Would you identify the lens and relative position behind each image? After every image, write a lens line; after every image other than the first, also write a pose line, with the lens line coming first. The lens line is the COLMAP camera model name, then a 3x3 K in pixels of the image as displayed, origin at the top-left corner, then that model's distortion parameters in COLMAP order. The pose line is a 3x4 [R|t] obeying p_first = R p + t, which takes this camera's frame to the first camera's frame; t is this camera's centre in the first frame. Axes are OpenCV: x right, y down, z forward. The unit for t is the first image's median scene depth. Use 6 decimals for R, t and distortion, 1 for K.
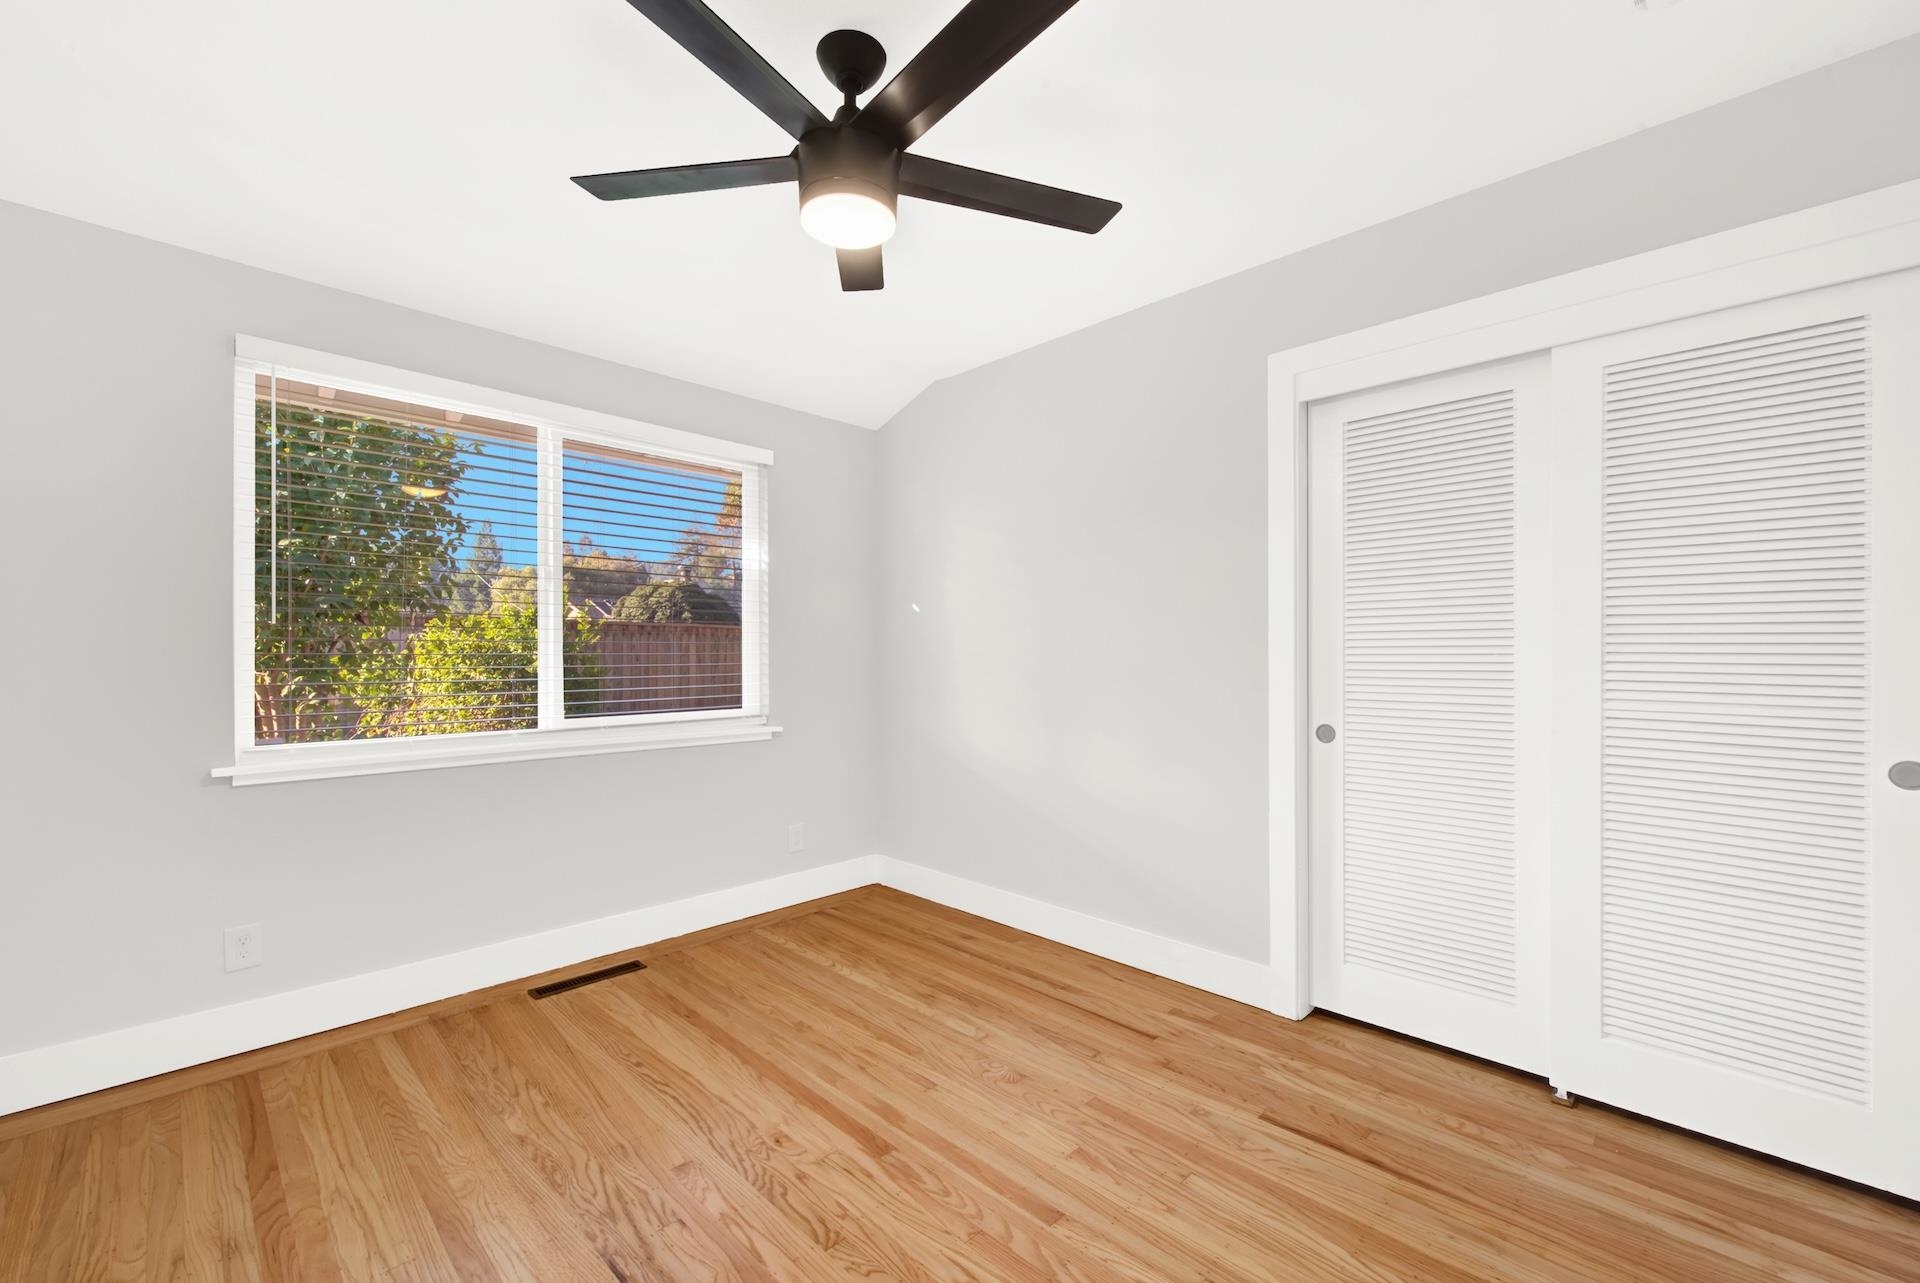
lens RADIAL K [[779.7, 0, 955.7], [0, 779.7, 649.3], [0, 0, 1]] dist [0.002908, 0.000008]
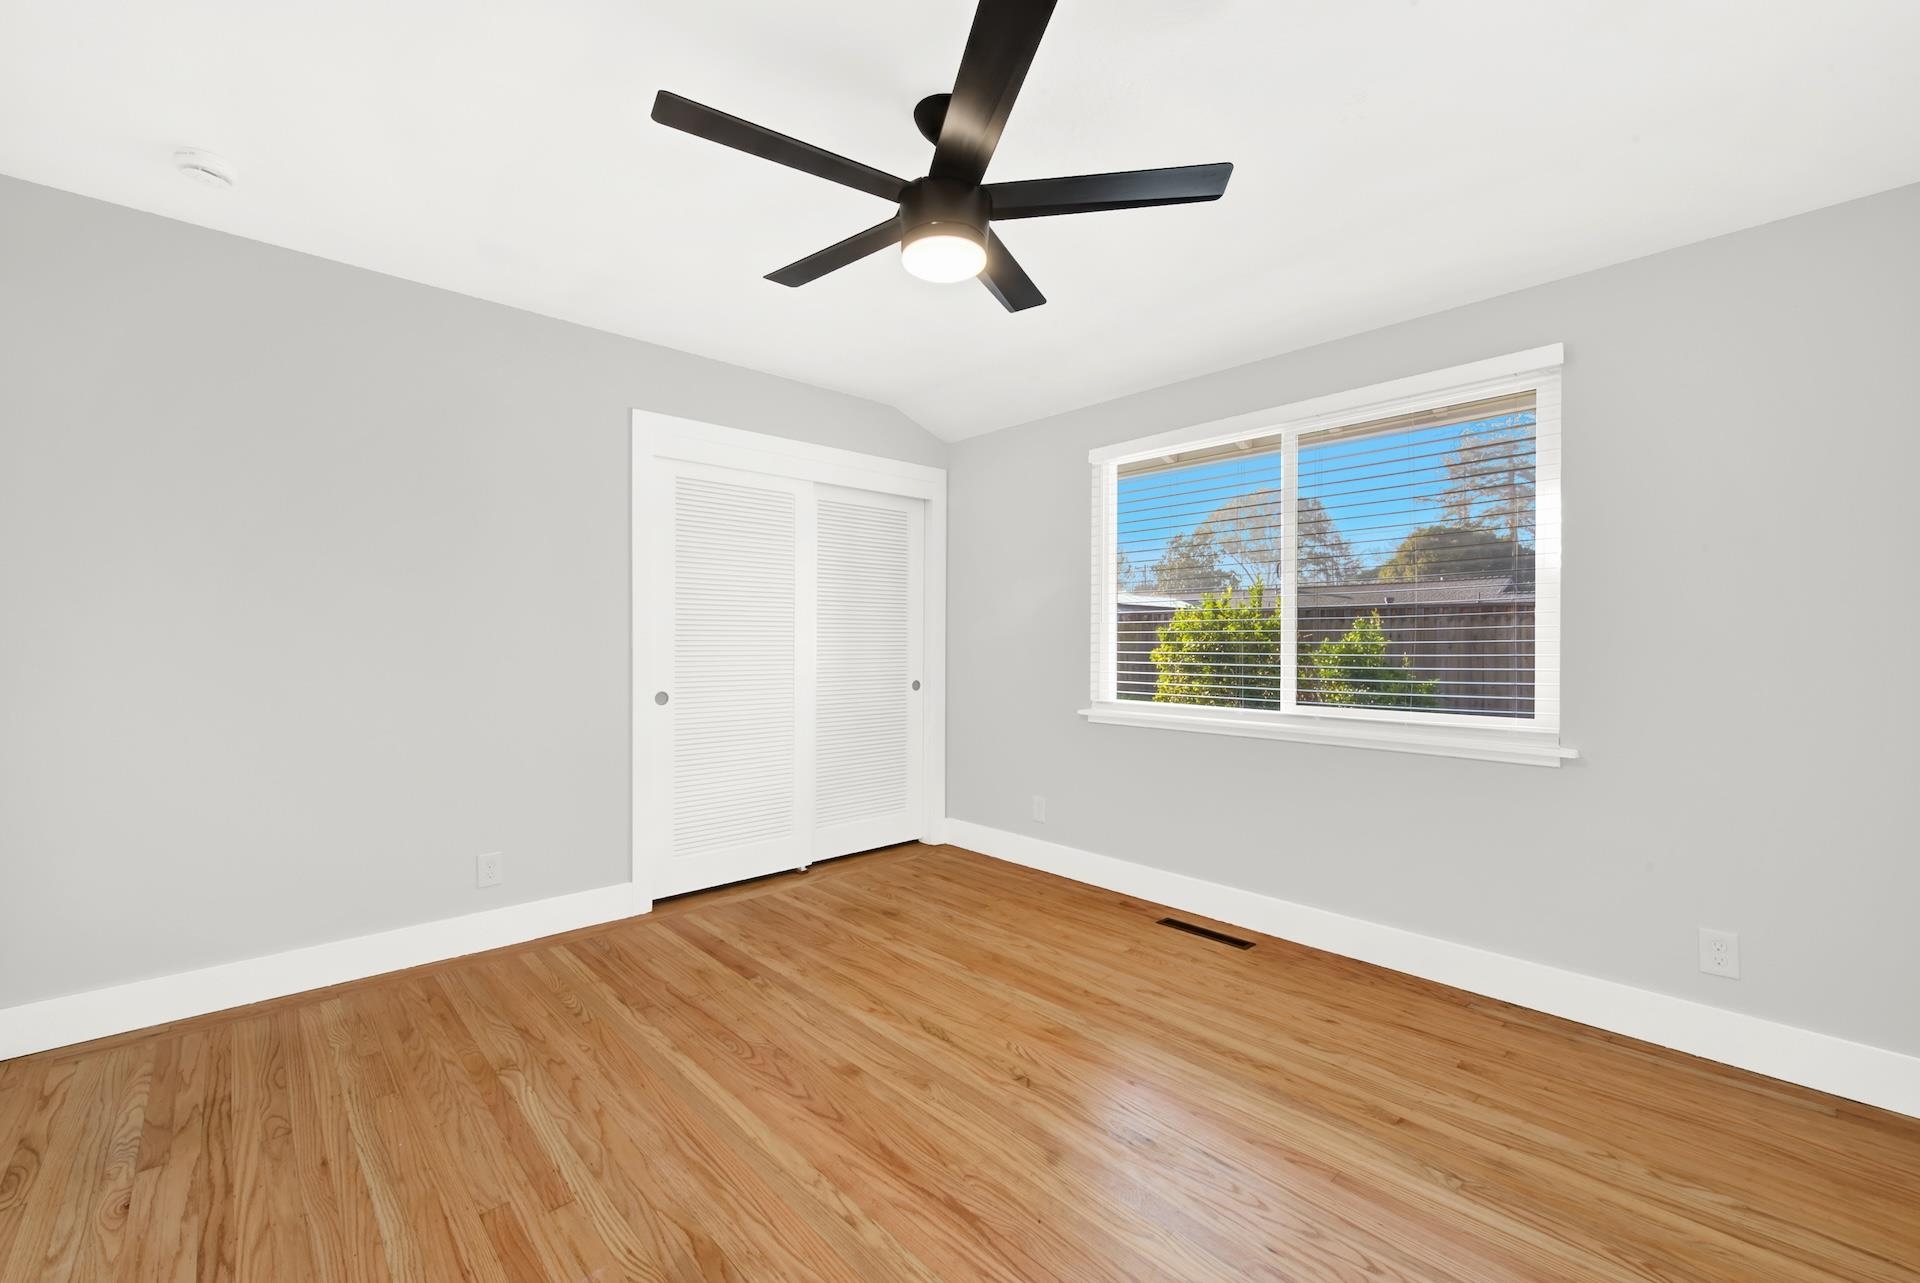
lens RADIAL K [[790.1, 0, 955.9], [0, 790.1, 637.7], [0, 0, 1]] dist [0.001892, -0.000235]
pose [[-0.053187, -0.009007, -0.998544, 0.736920], [0.002298, 0.999956, -0.009142, 0.010938], [0.998582, -0.002781, -0.053164, 0.778292]]
